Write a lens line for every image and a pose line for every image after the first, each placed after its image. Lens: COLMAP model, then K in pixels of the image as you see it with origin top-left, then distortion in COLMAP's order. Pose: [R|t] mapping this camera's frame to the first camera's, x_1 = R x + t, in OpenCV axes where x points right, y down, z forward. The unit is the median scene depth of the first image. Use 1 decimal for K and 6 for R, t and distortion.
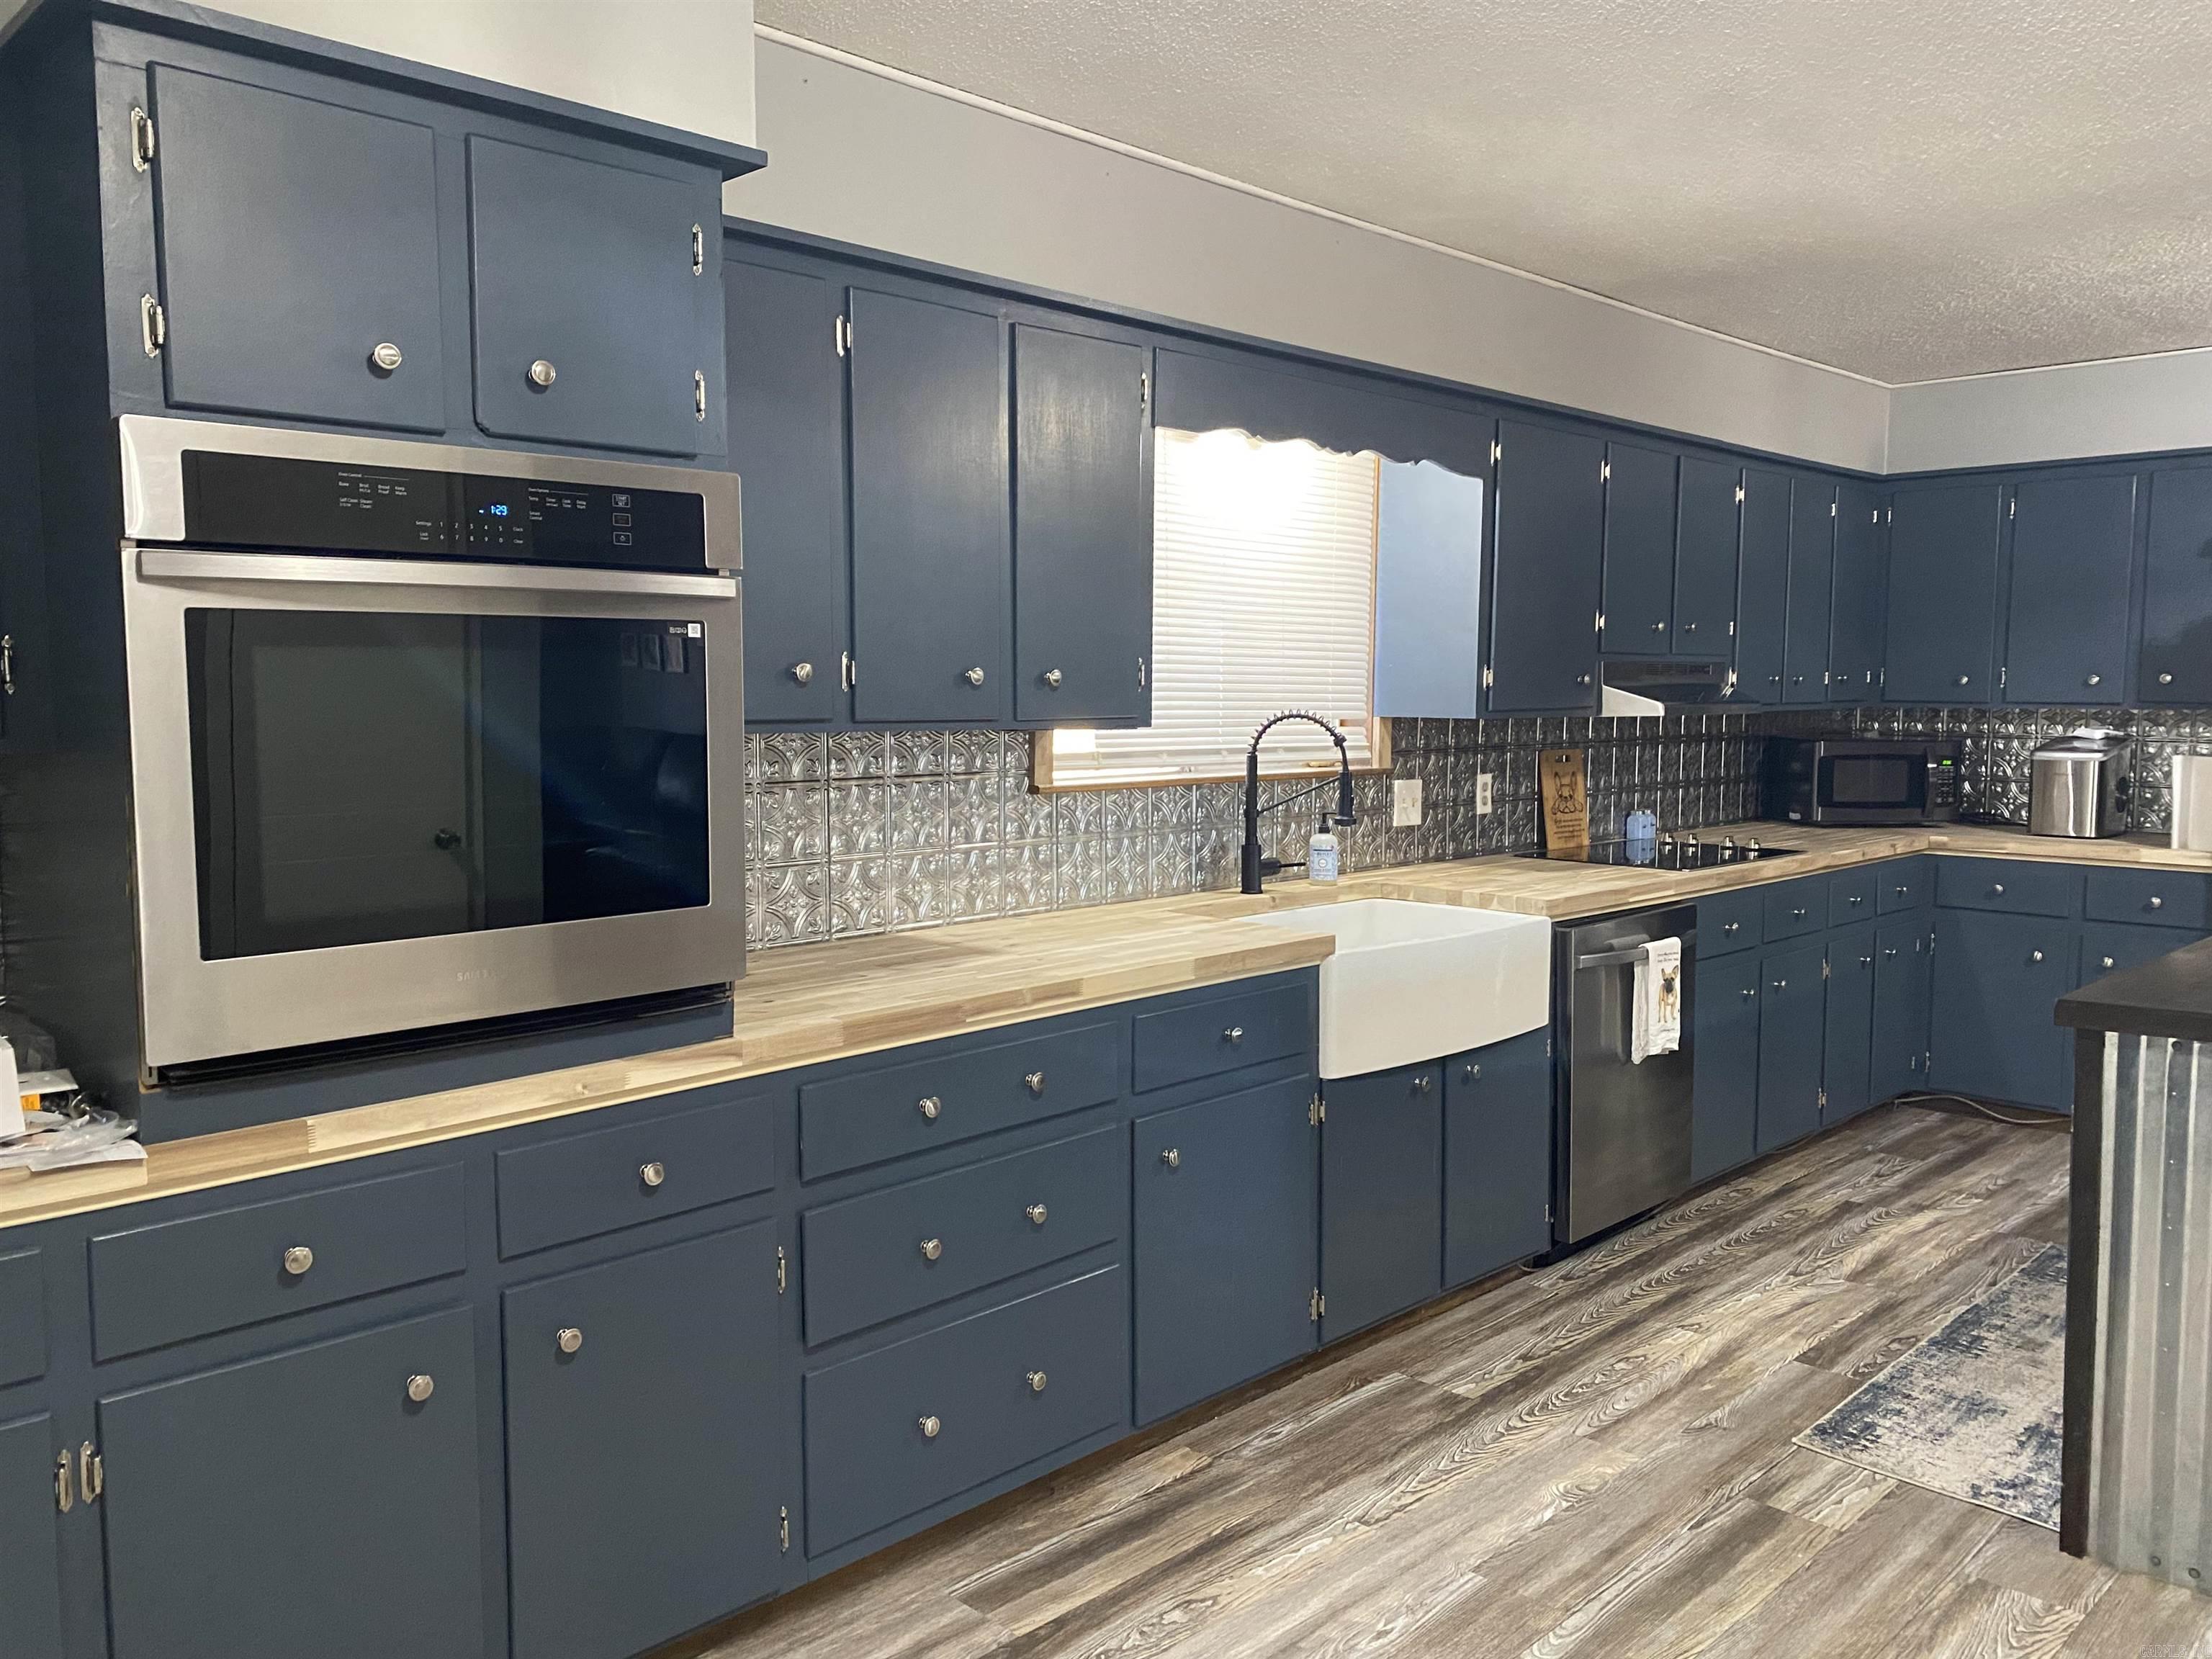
lens RADIAL K [[1692.2, 0, 1100.0], [0, 1692.2, 811.7], [0, 0, 1]] dist [0.025269, -0.008529]
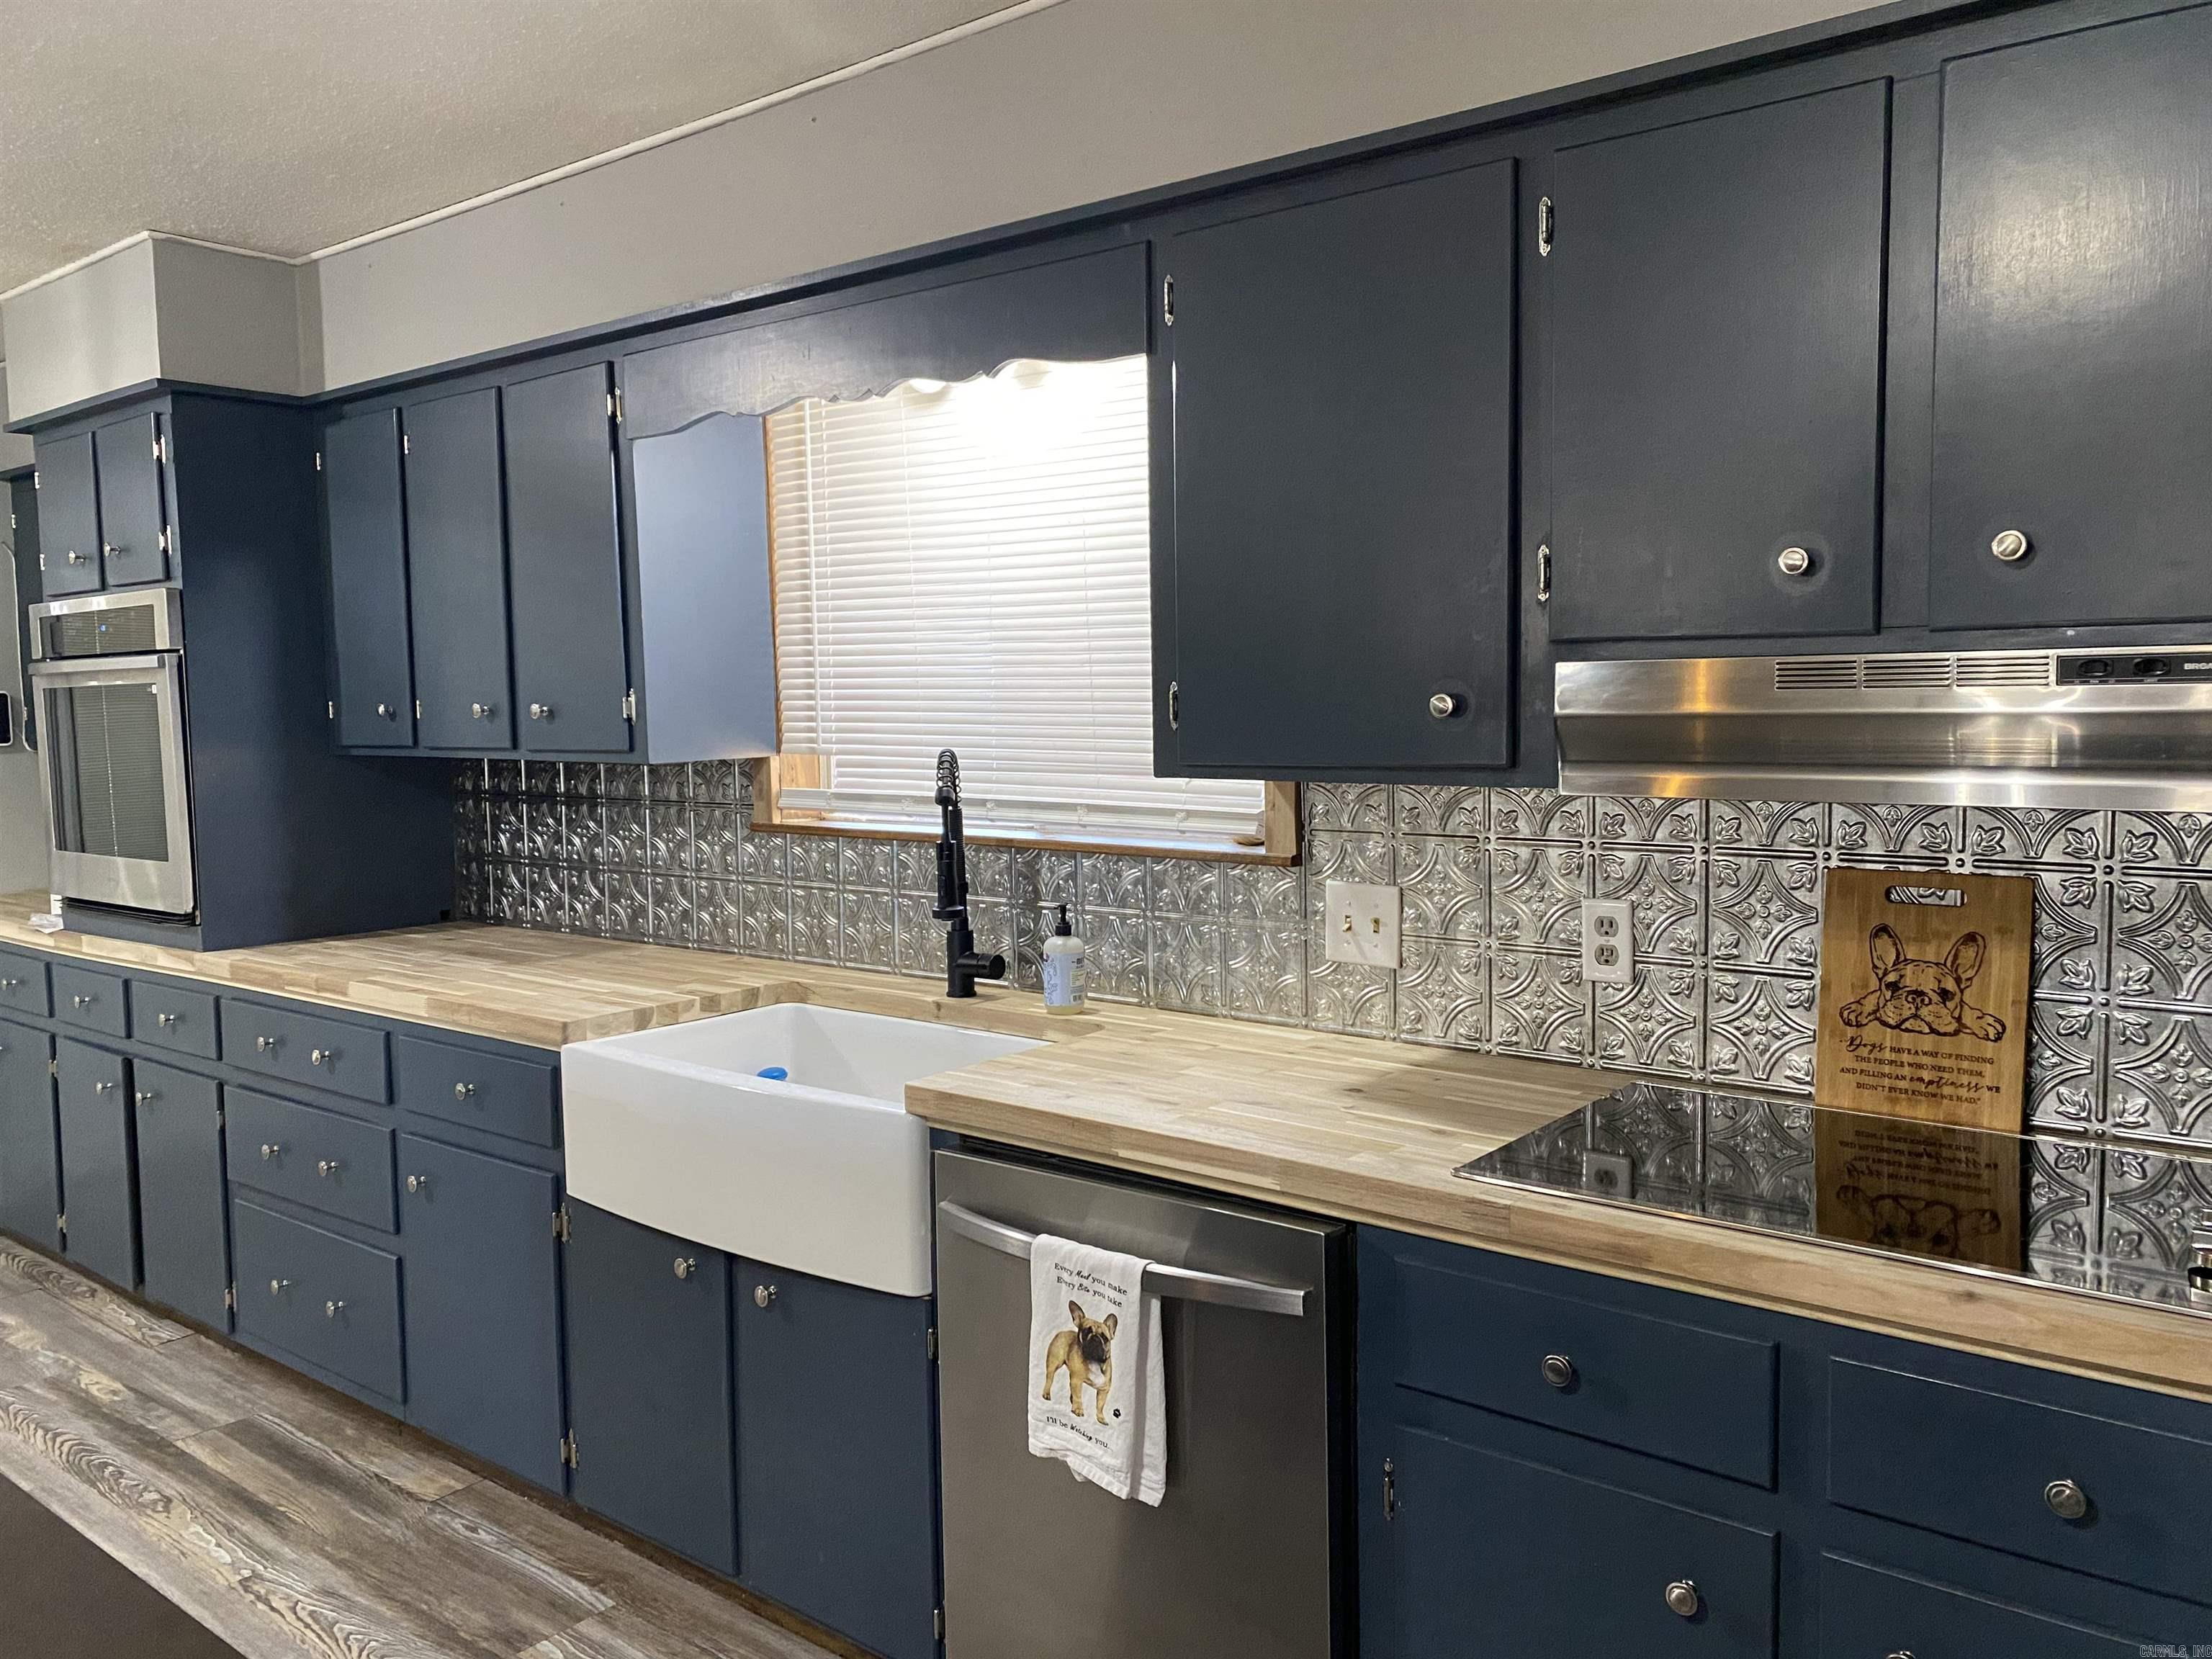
lens RADIAL K [[1671.3, 0, 1090.9], [0, 1671.3, 816.9], [0, 0, 1]] dist [0.109509, -0.134555]
pose [[0.103069, 0.069987, -0.992209, 0.837725], [-0.059510, 0.996169, 0.064085, -0.081972], [0.992892, 0.052441, 0.106839, 0.983719]]
